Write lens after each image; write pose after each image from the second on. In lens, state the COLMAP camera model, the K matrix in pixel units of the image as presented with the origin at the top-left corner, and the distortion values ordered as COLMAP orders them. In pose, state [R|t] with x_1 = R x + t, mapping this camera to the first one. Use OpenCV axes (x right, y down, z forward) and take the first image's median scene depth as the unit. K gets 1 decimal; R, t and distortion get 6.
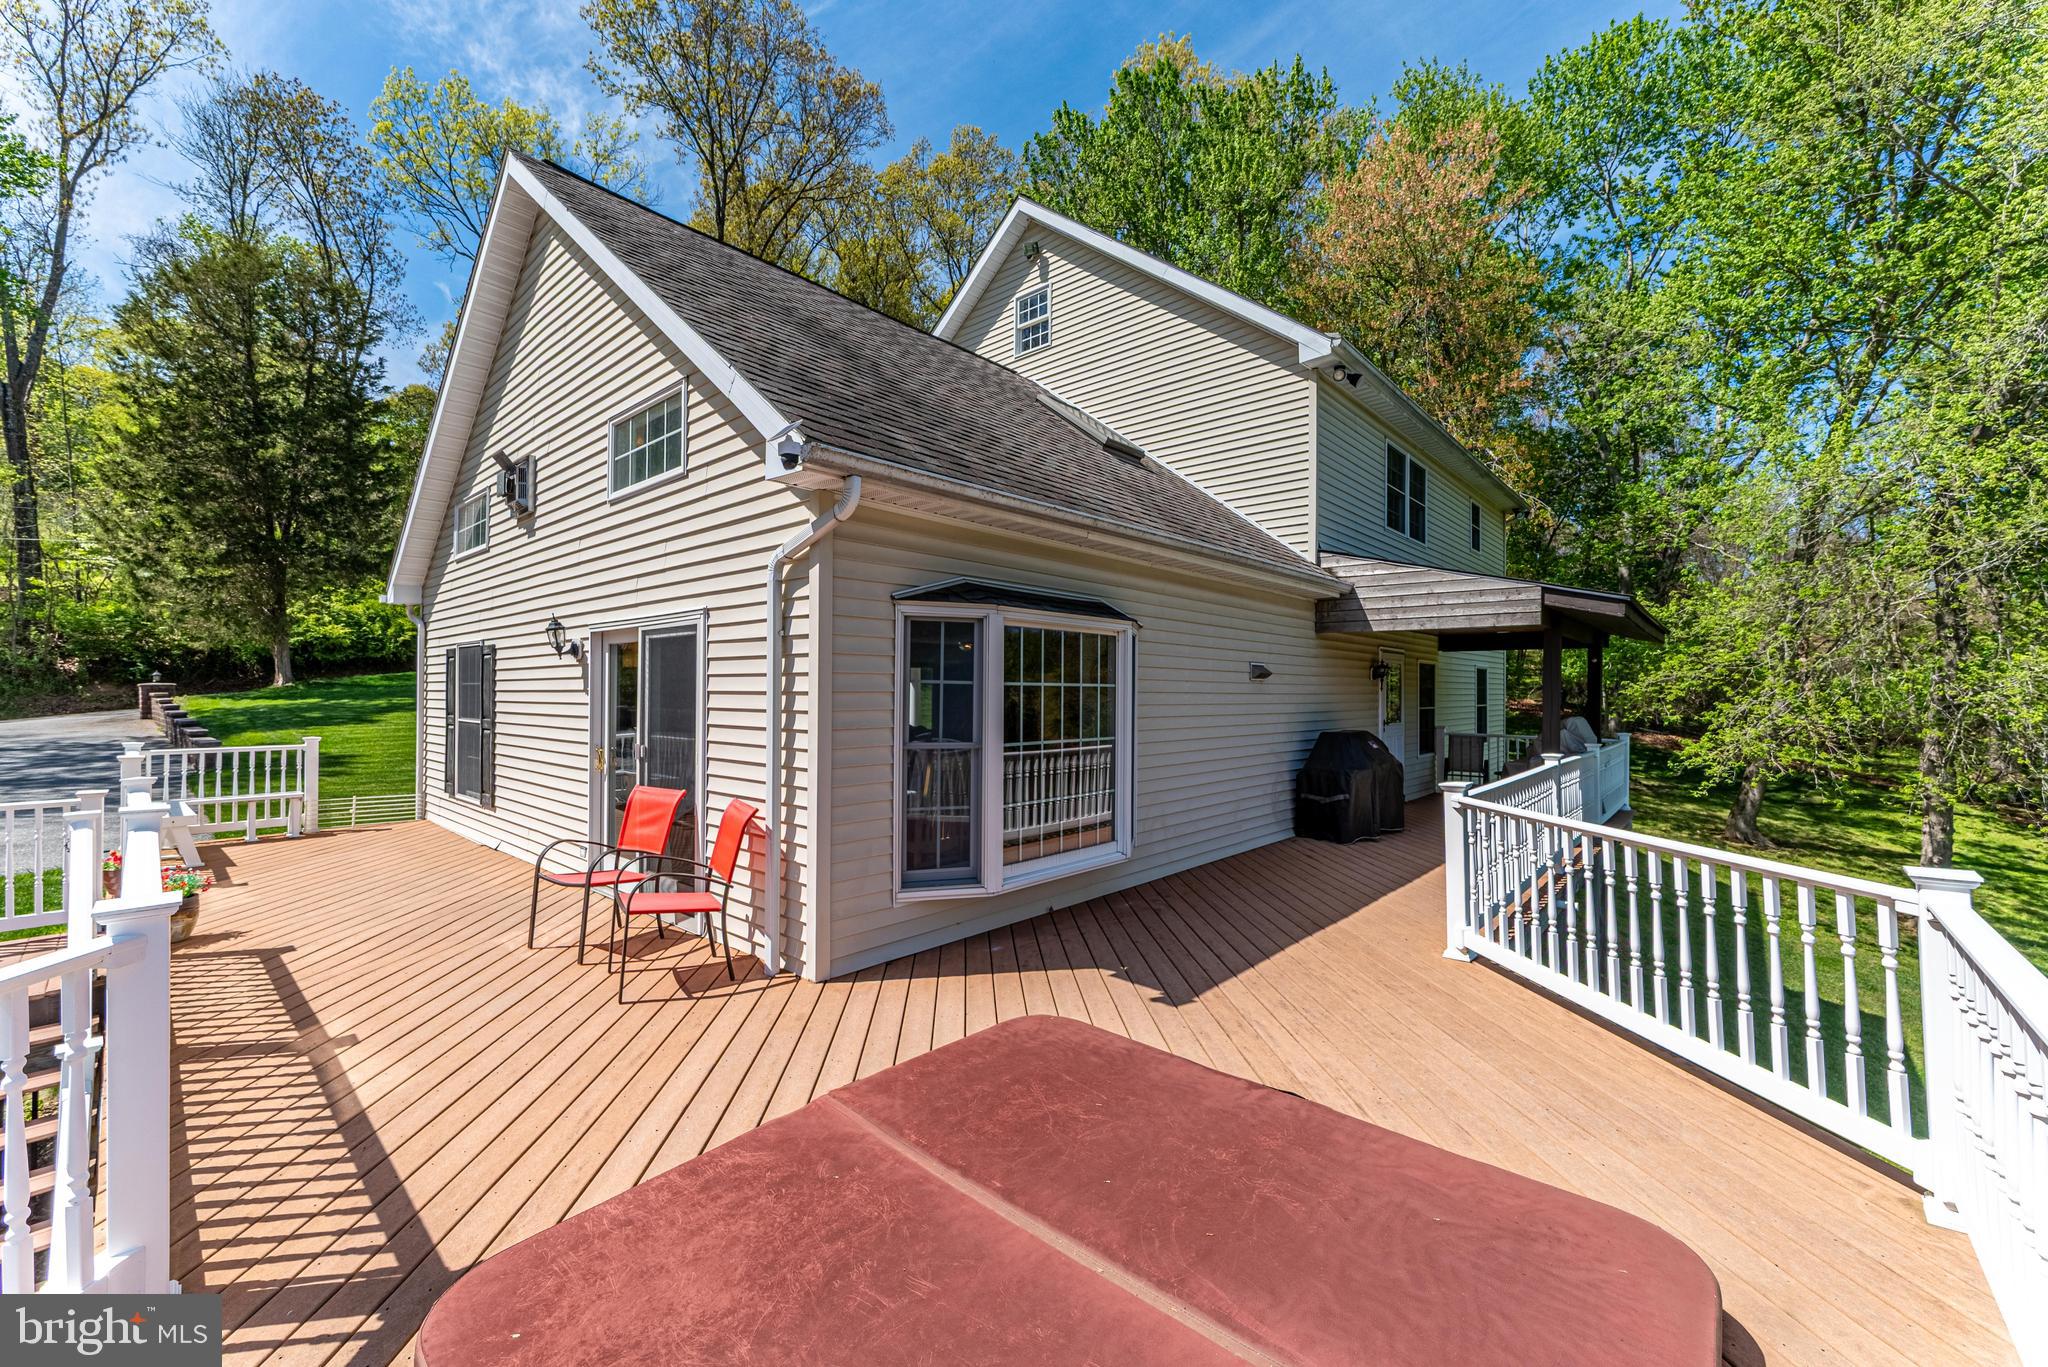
lens RADIAL K [[787.3, 0, 1024.0], [0, 787.3, 683.5], [0, 0, 1]] dist [0.003118, 0.000208]
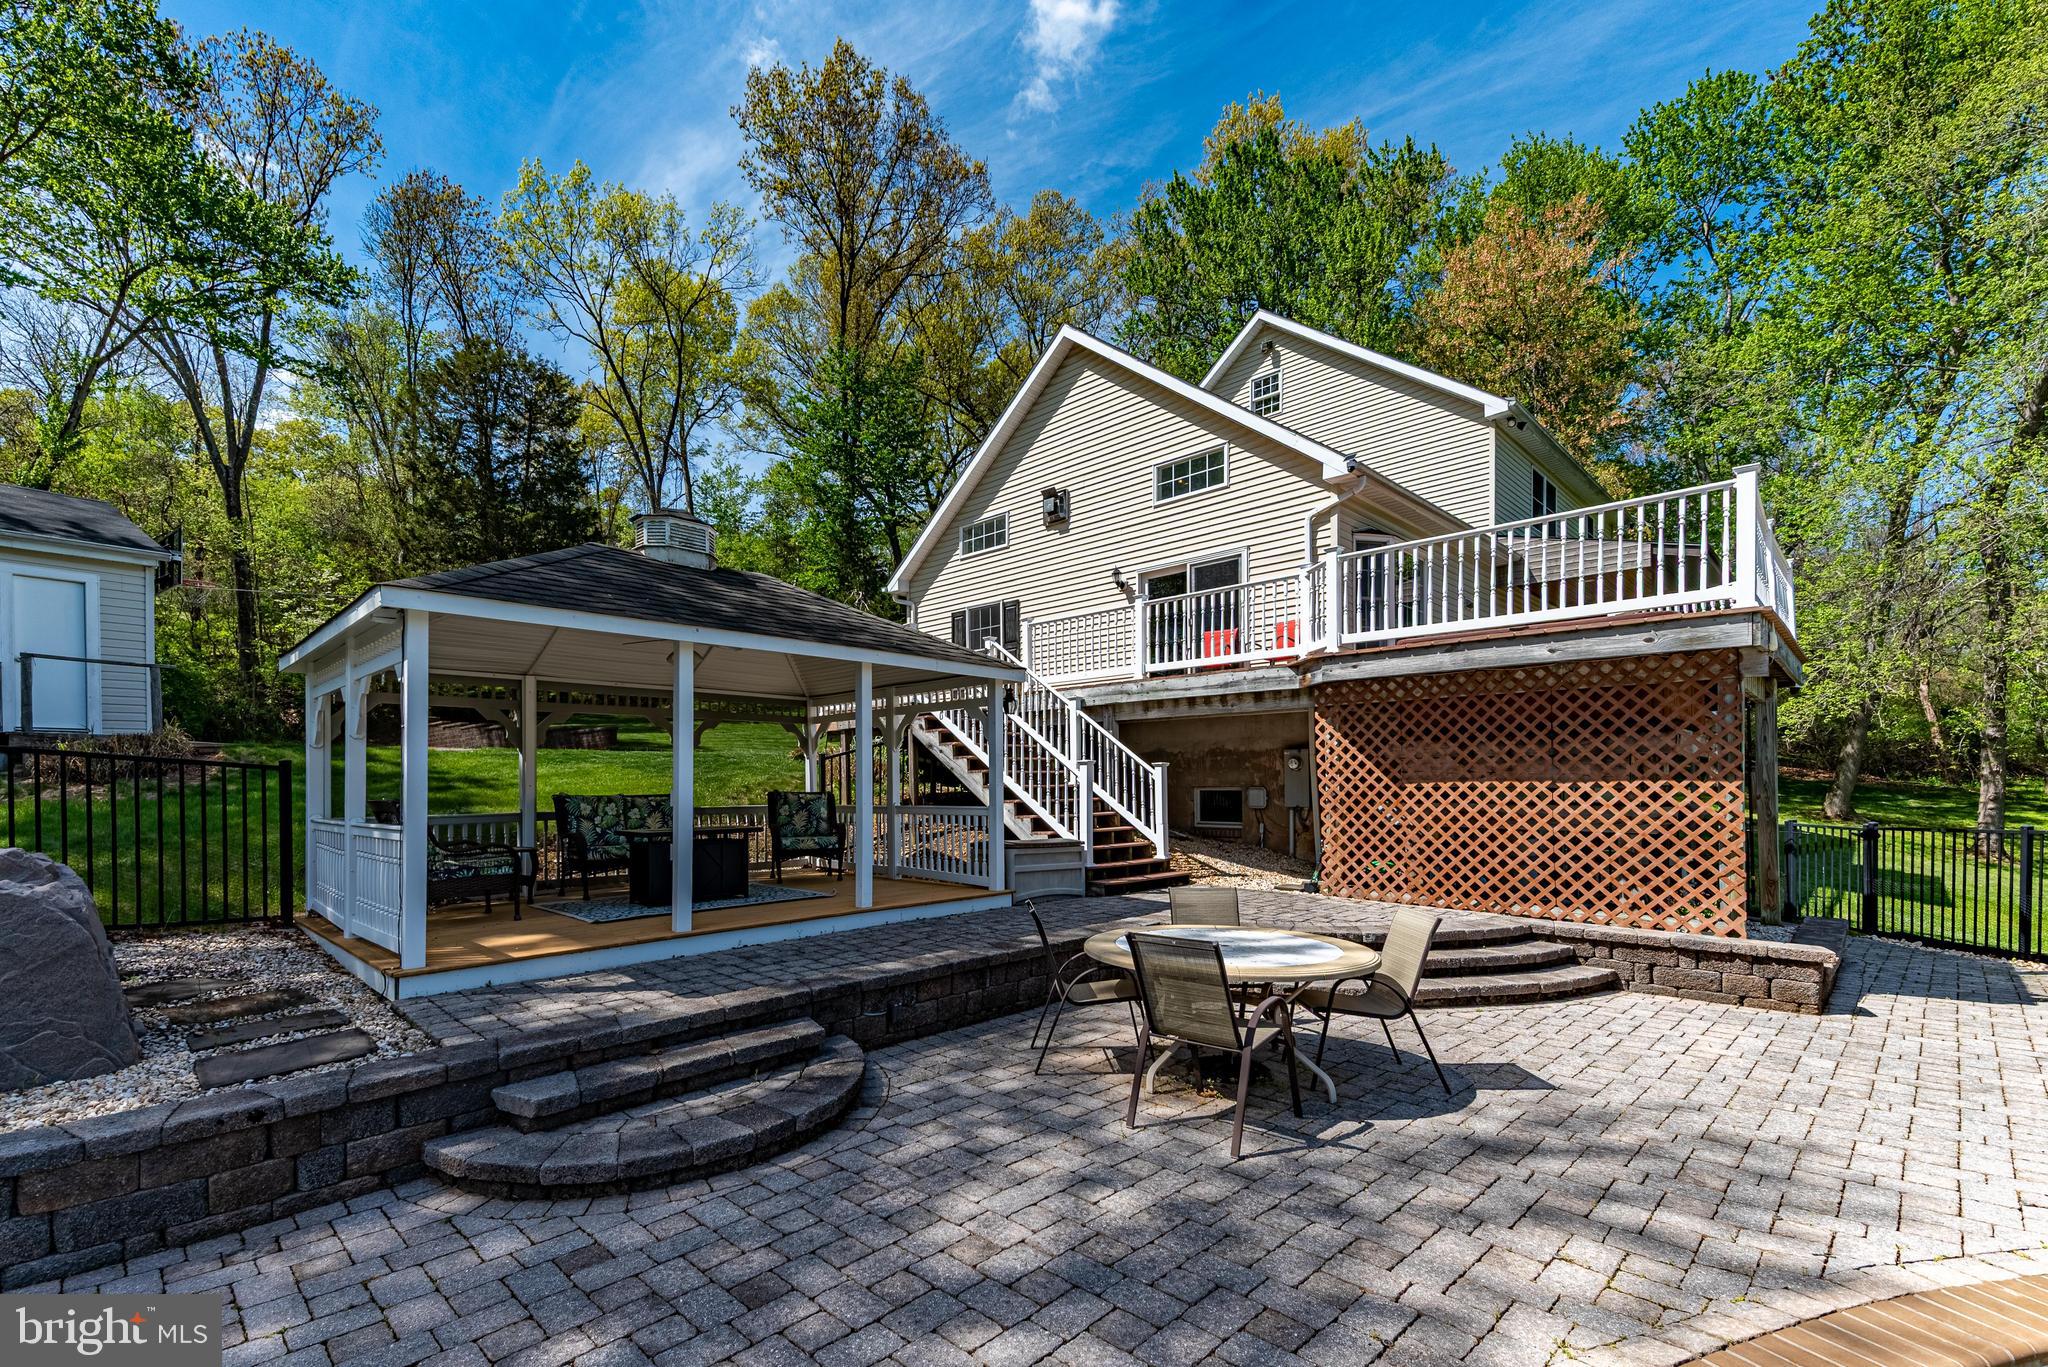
lens RADIAL K [[883.8, 0, 972.5], [0, 883.8, 774.7], [0, 0, 1]] dist [0.069321, -0.027936]
pose [[0.998595, -0.014079, -0.051091, -0.448412], [0.013616, 0.999863, -0.009395, 0.238812], [0.051216, 0.008686, 0.998650, -0.657593]]
